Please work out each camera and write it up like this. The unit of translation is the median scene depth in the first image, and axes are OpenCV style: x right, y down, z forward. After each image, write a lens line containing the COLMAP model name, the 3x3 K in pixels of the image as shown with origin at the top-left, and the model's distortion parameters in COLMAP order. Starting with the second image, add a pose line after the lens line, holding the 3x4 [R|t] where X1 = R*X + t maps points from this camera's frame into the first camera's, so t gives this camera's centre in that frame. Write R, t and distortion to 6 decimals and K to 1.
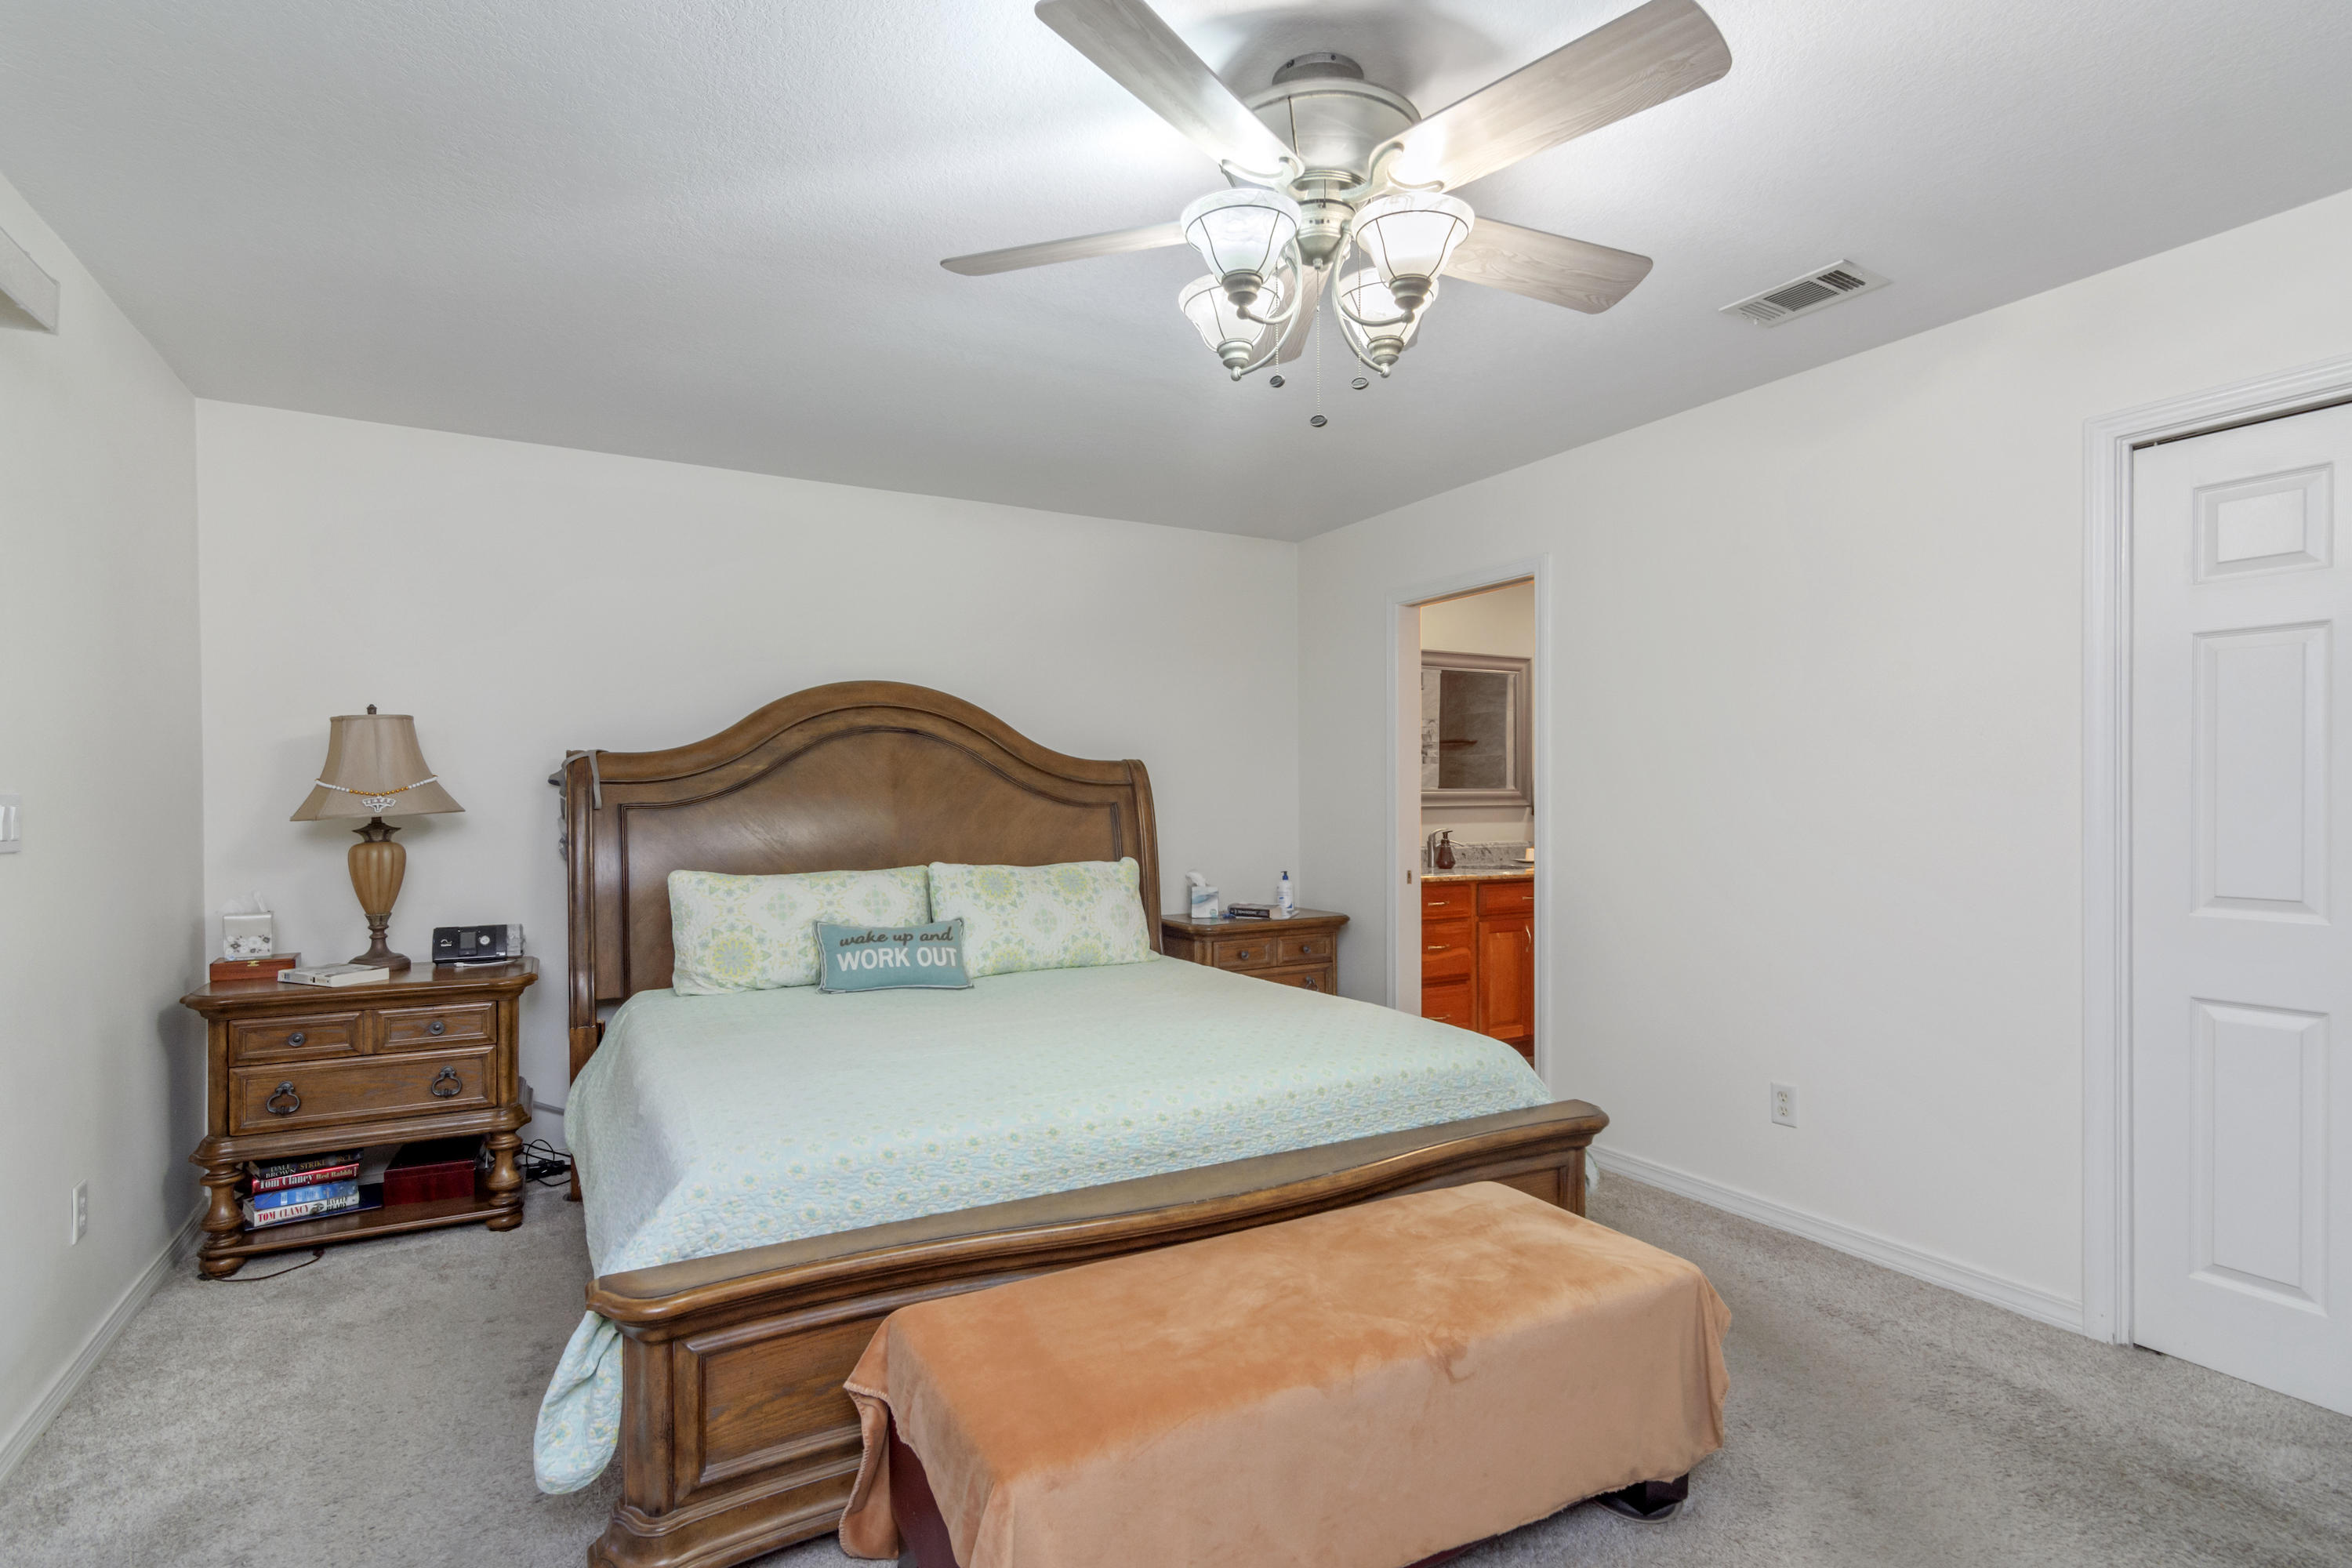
lens RADIAL K [[1136.9, 0, 1182.4], [0, 1136.9, 787.4], [0, 0, 1]] dist [0.001519, 0.002363]
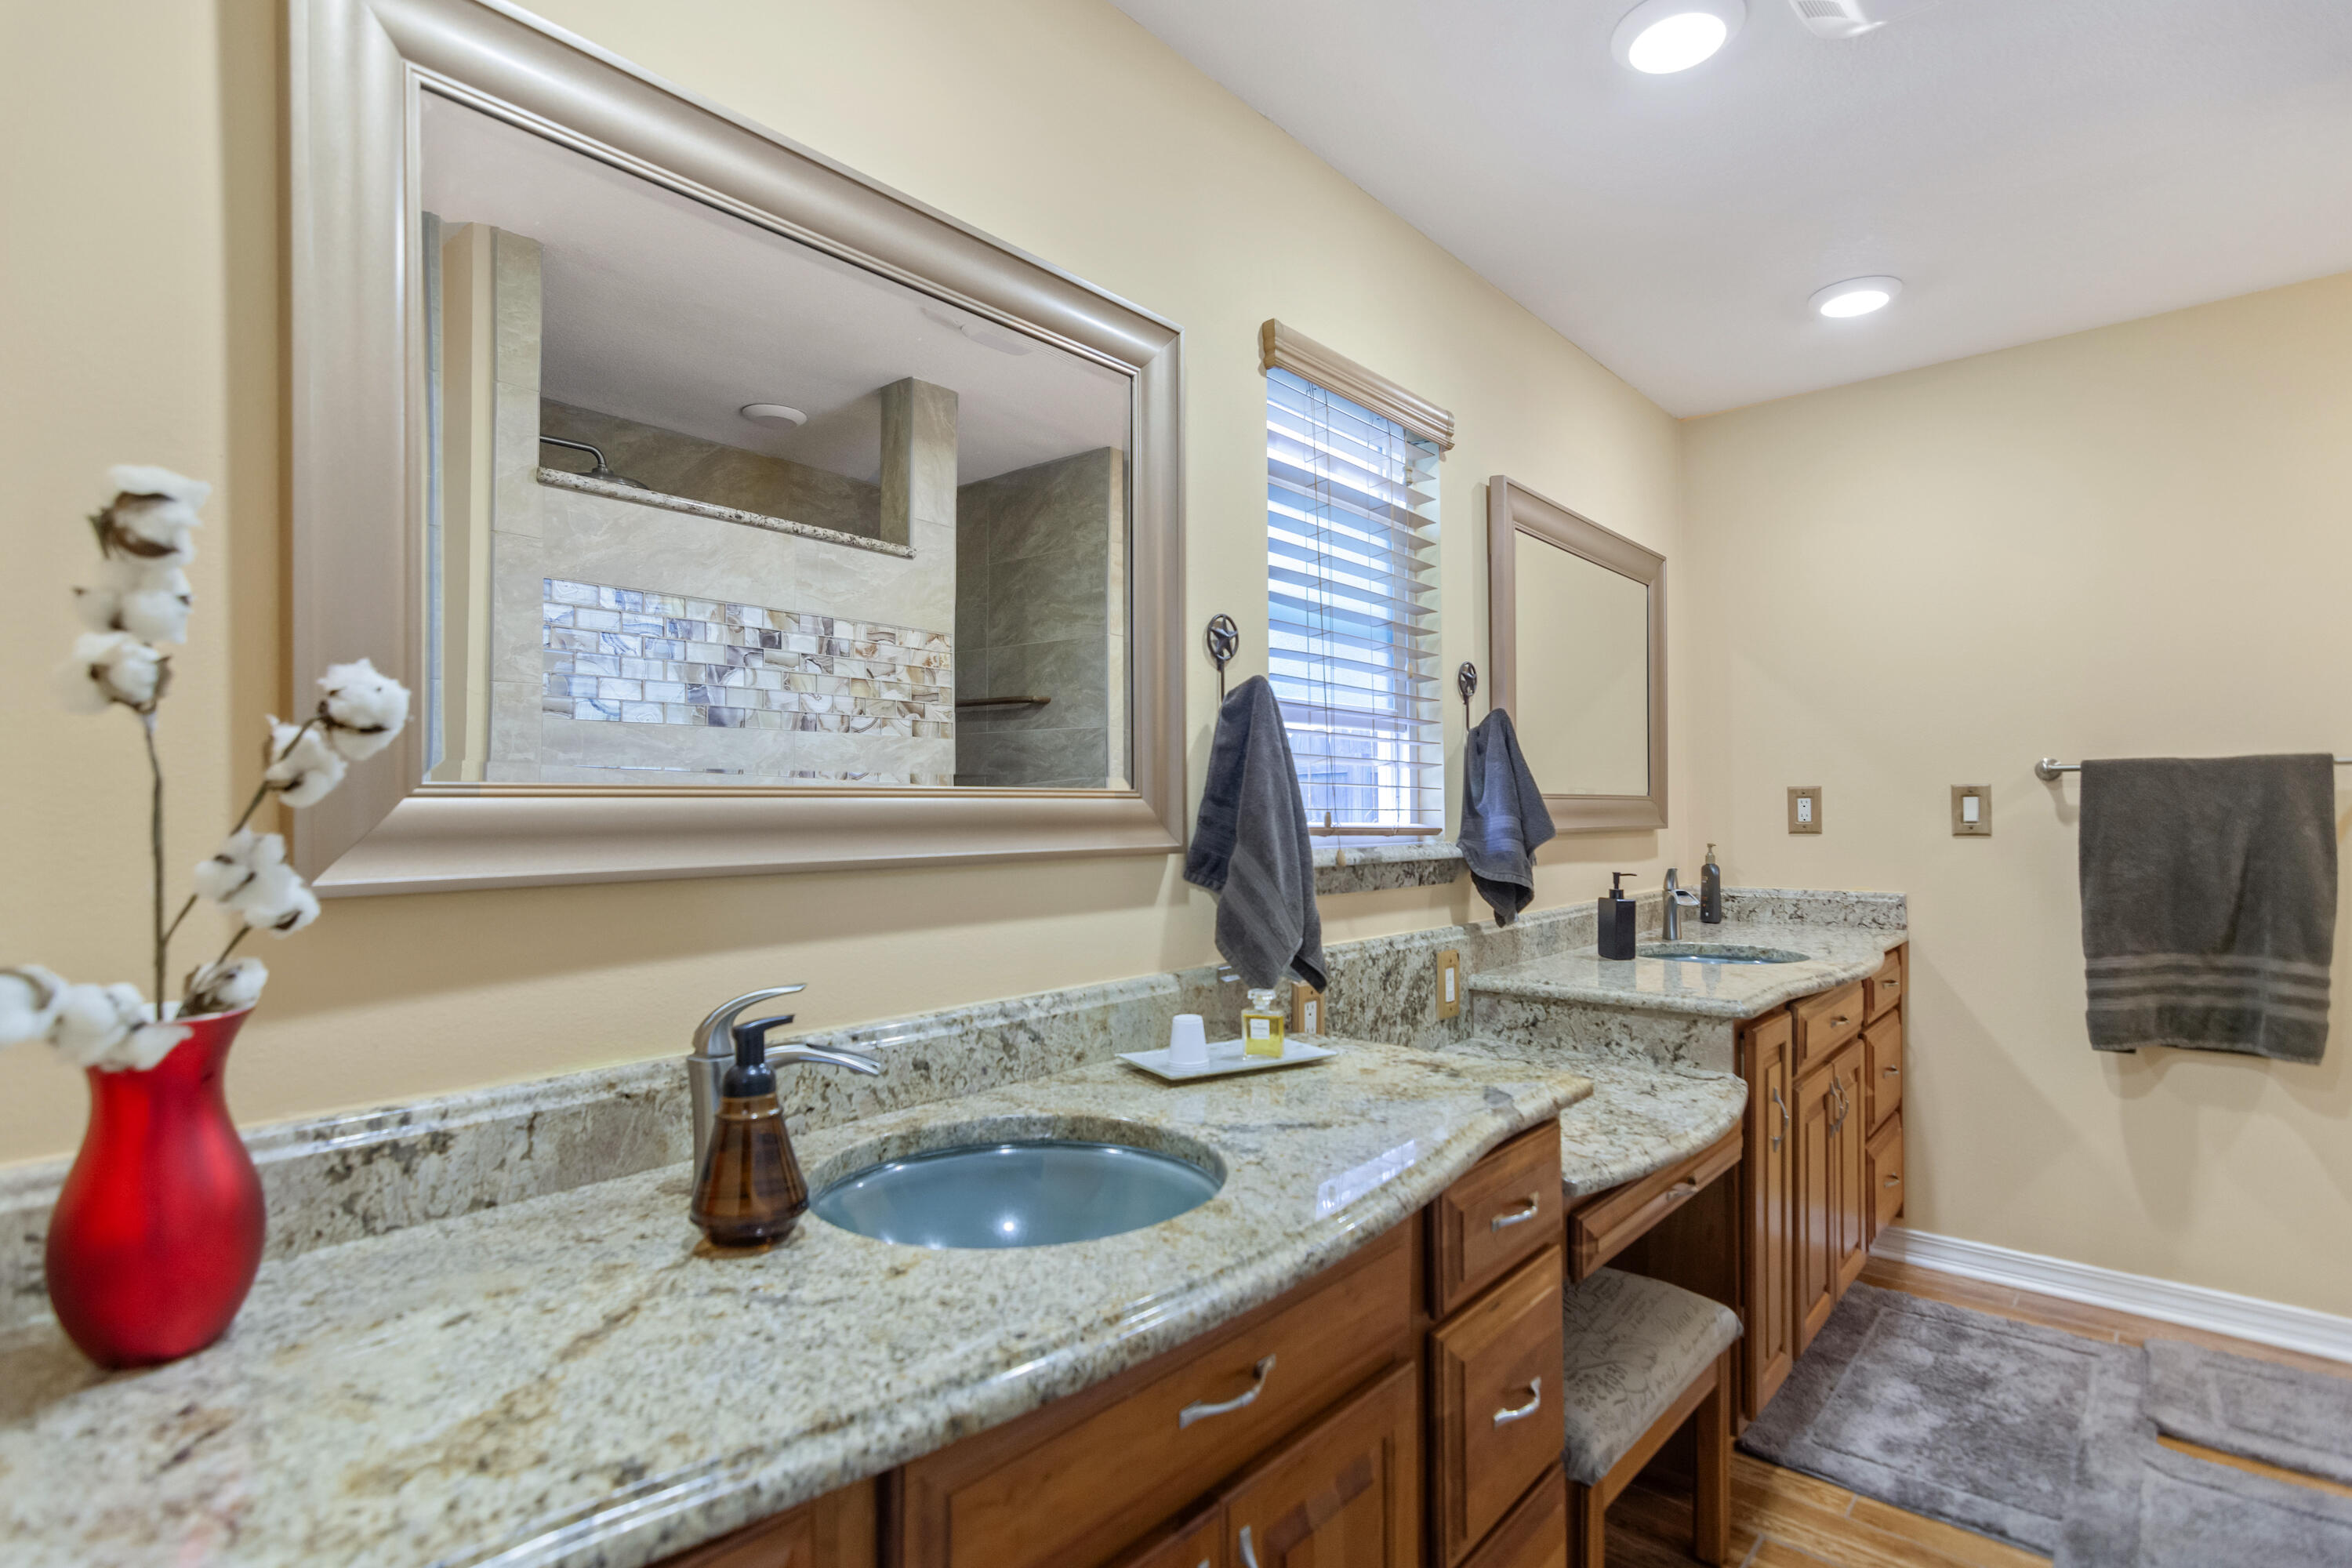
lens RADIAL K [[1136.9, 0, 1181.4], [0, 1136.9, 795.2], [0, 0, 1]] dist [0.001519, 0.002363]
pose [[0.943940, -0.001474, 0.330113, 0.163363], [0.005375, 0.999926, -0.010905, 0.004860], [-0.330073, 0.012067, 0.943878, 0.564018]]
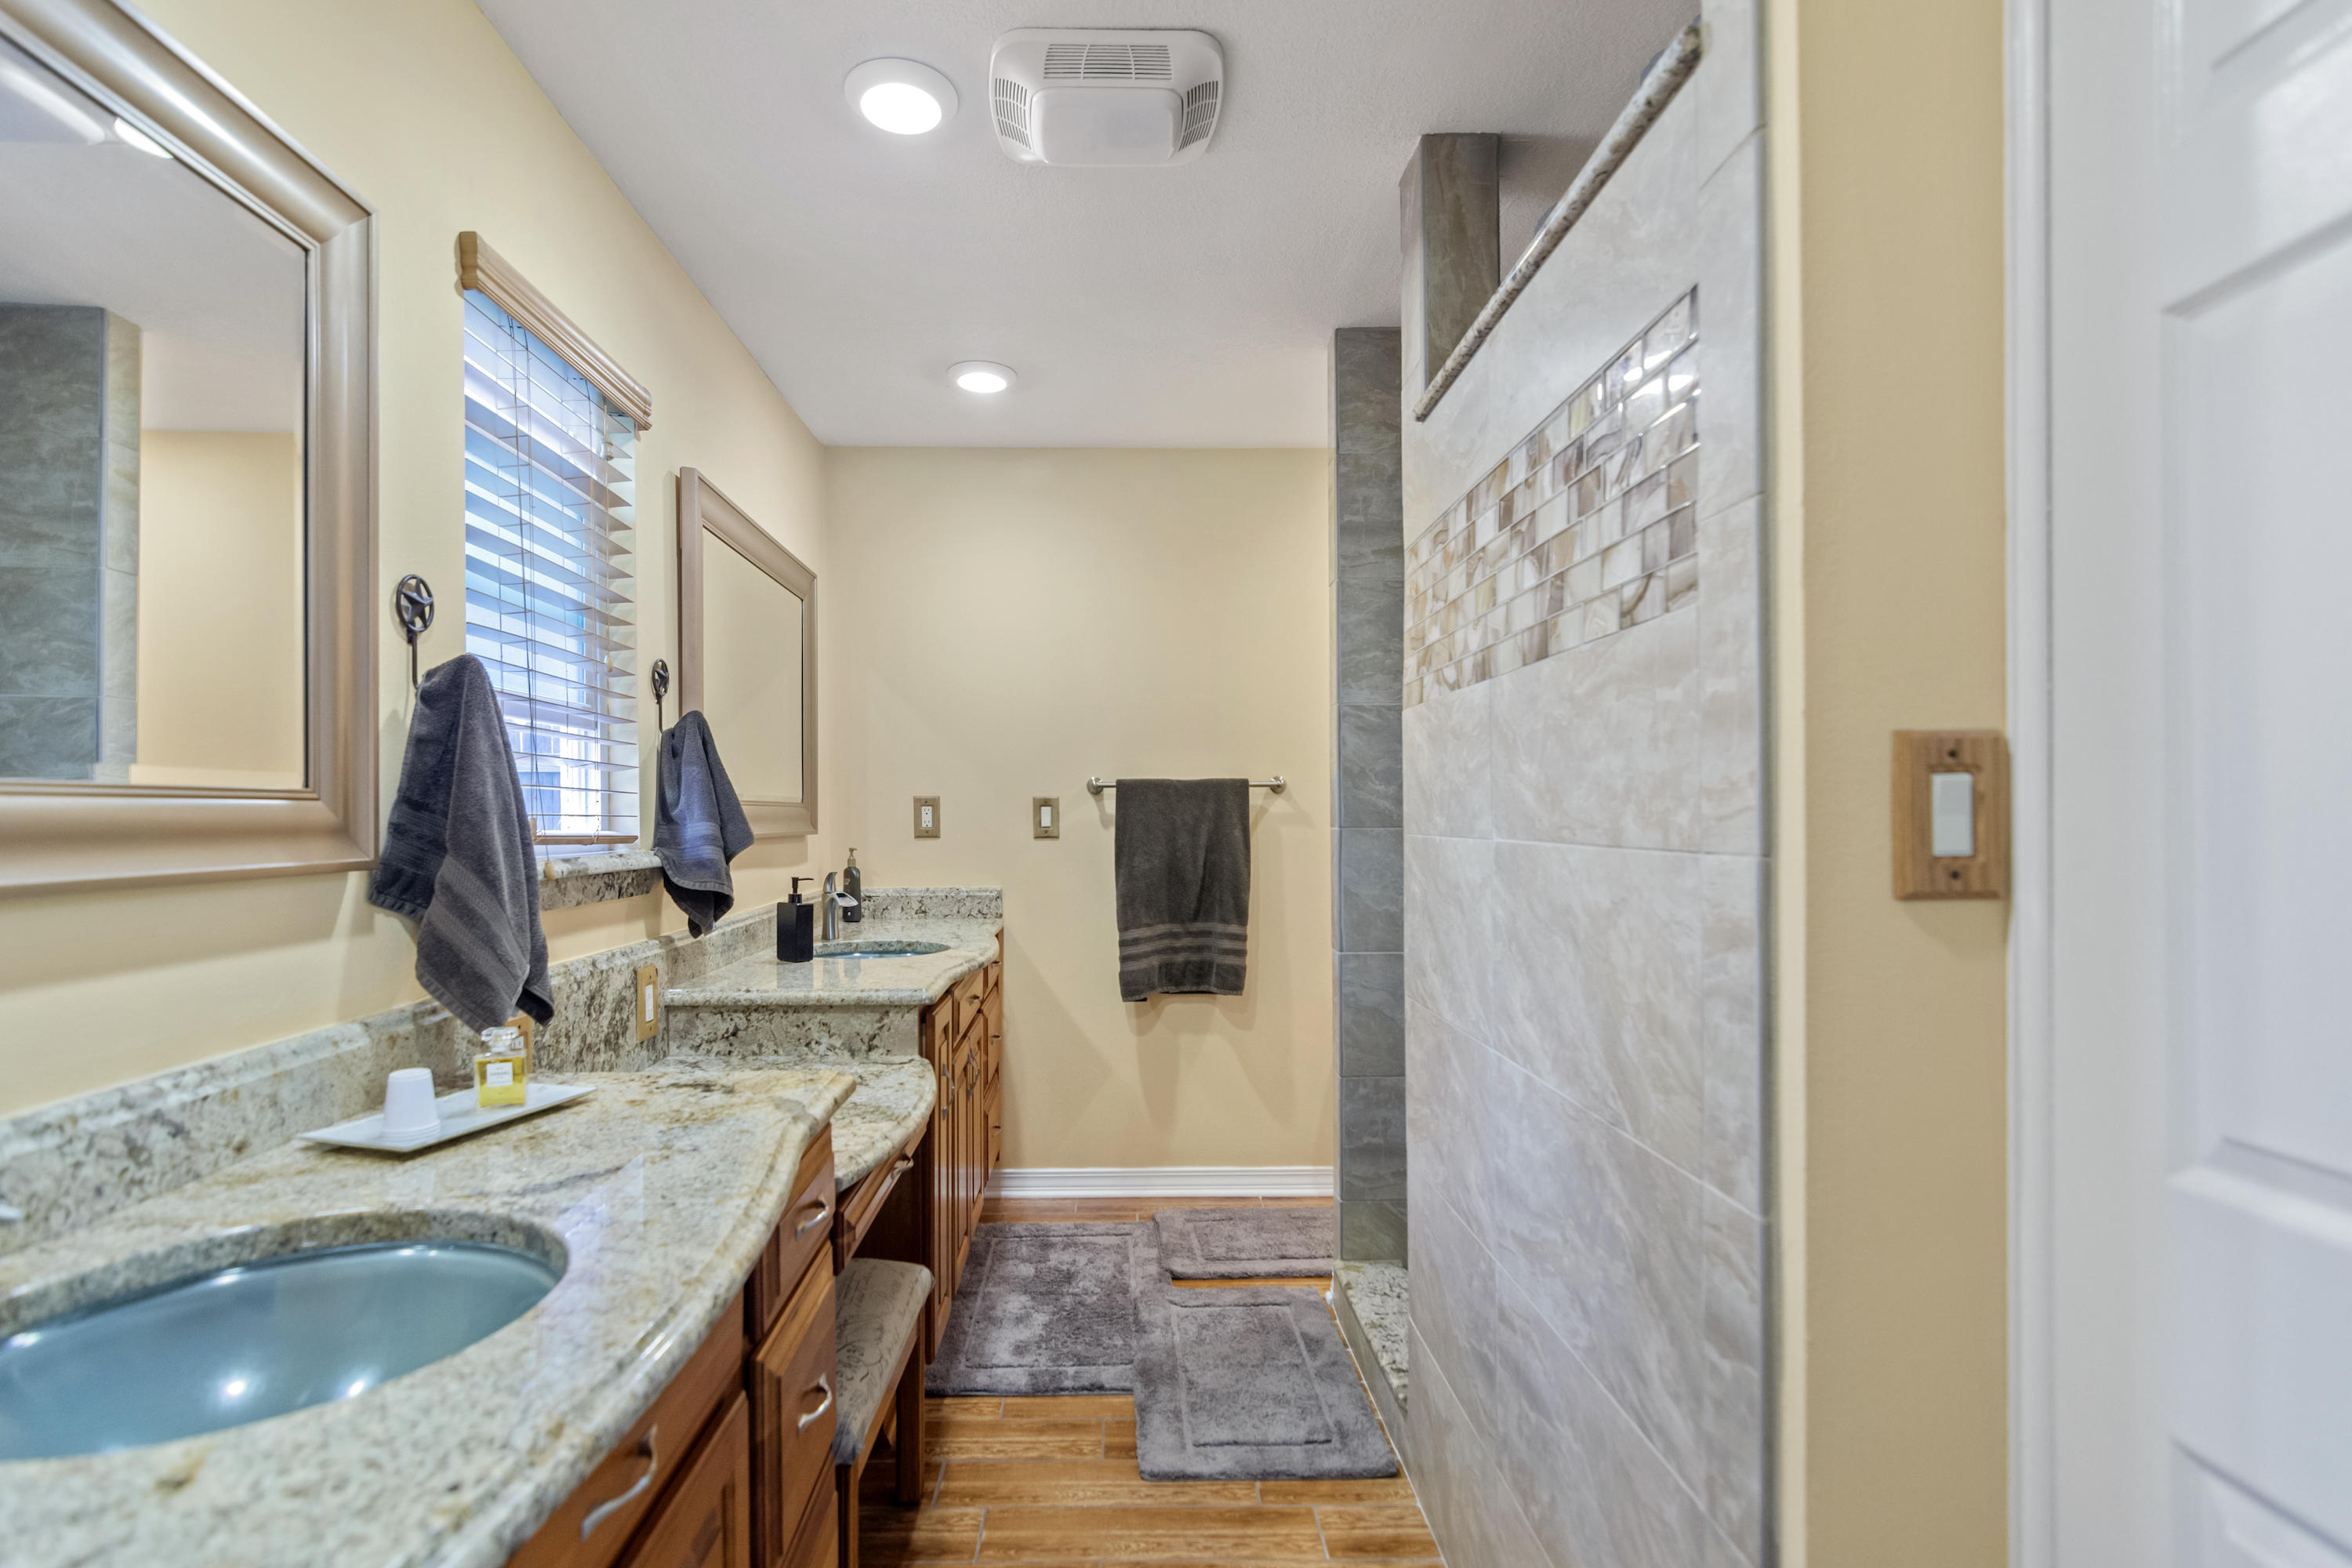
lens RADIAL K [[1136.9, 0, 1162.5], [0, 1136.9, 803.0], [0, 0, 1]] dist [0.001519, 0.002363]
pose [[0.469331, 0.007421, 0.882991, 0.138991], [-0.001429, 0.999970, -0.007644, 0.004588], [-0.883021, 0.002326, 0.469327, 0.581642]]
